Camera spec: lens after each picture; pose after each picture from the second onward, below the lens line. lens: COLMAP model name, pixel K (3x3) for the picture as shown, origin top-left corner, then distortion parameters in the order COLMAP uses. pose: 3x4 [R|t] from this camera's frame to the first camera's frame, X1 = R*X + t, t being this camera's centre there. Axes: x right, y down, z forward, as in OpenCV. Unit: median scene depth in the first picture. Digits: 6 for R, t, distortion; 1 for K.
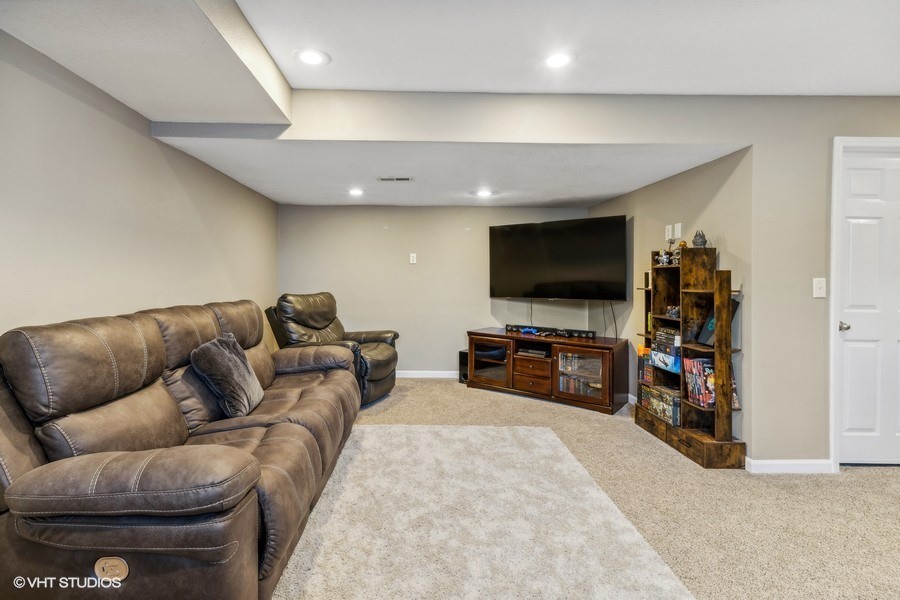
lens RADIAL K [[422.9, 0, 452.7], [0, 422.9, 283.8], [0, 0, 1]] dist [0.002483, 0.000199]
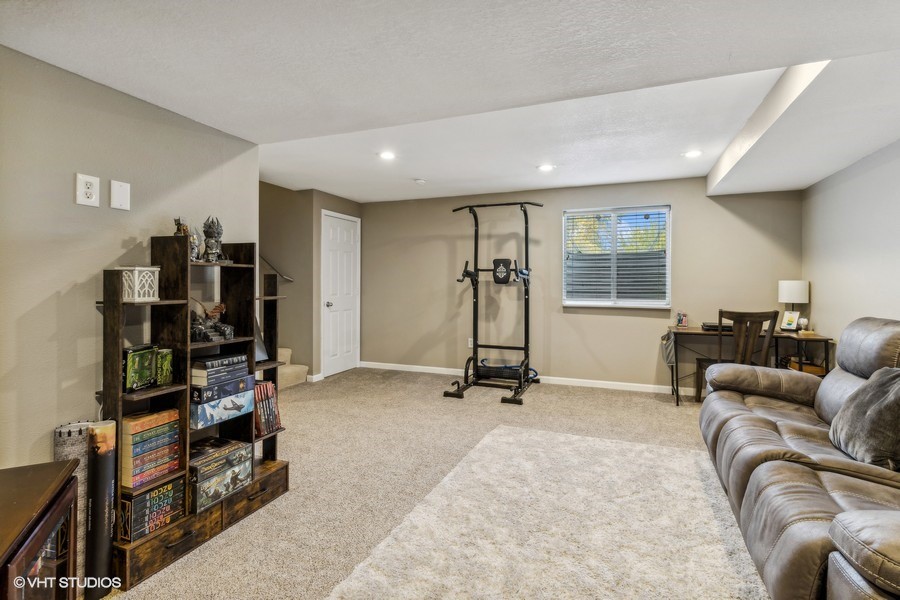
lens RADIAL K [[422.9, 0, 452.7], [0, 422.9, 283.8], [0, 0, 1]] dist [0.002483, 0.000199]
pose [[-0.895451, -0.008612, 0.445077, -0.112957], [-0.004926, 0.999943, 0.009438, -0.019877], [-0.445133, 0.006259, -0.895443, 1.454879]]
